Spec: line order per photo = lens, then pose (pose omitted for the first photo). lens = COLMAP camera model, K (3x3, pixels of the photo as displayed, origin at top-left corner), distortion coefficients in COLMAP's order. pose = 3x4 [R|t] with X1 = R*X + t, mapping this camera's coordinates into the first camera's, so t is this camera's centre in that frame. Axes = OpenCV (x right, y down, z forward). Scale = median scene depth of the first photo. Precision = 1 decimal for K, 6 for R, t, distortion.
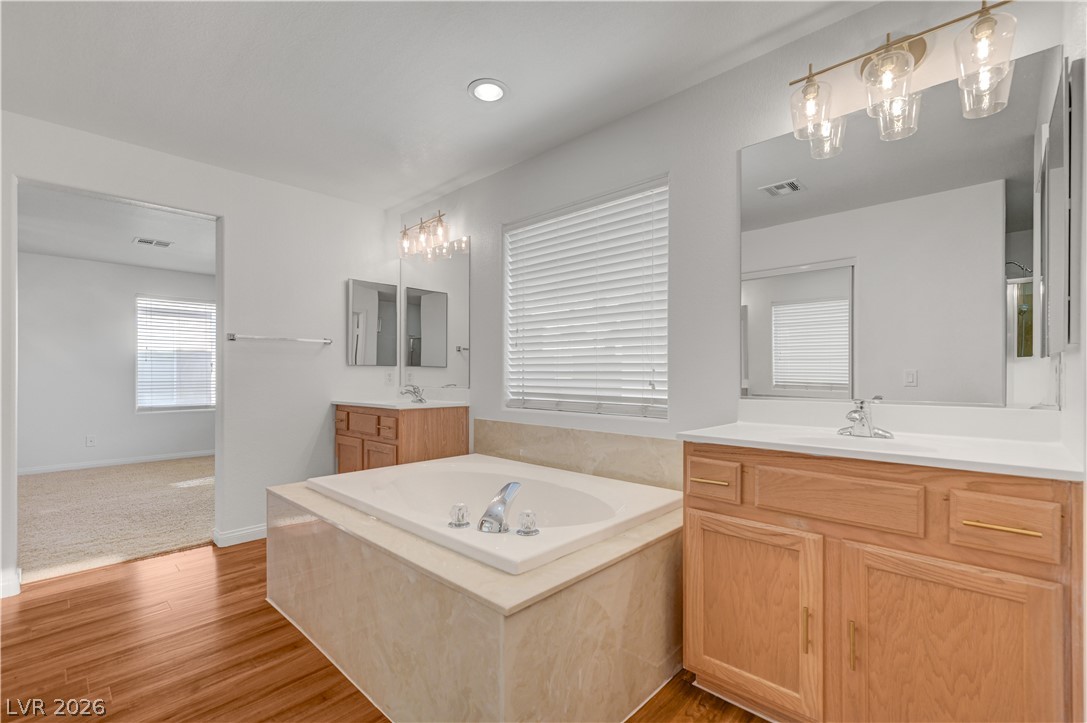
lens RADIAL K [[464.7, 0, 542.7], [0, 464.7, 365.9], [0, 0, 1]] dist [0.003303, 0.000124]
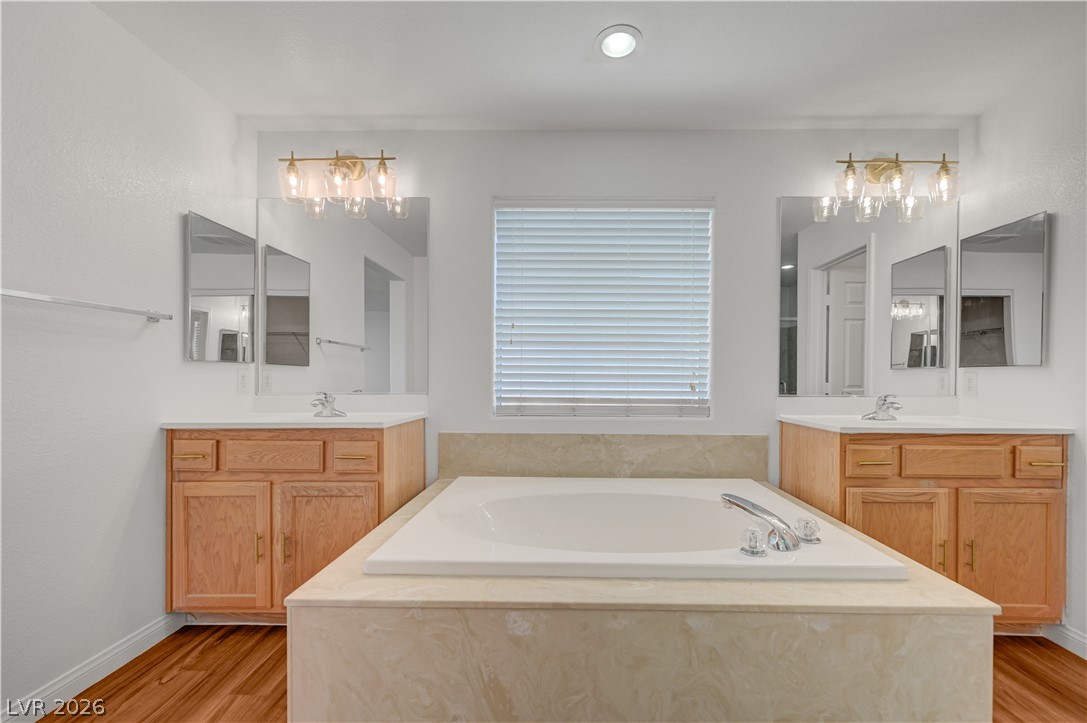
lens RADIAL K [[436.1, 0, 554.7], [0, 436.1, 375.0], [0, 0, 1]] dist [0.000483, 0.000862]
pose [[0.747232, 0.005468, 0.664541, -0.690086], [-0.015103, 0.999848, 0.008755, 0.008268], [-0.664392, -0.016579, 0.747200, 0.447986]]
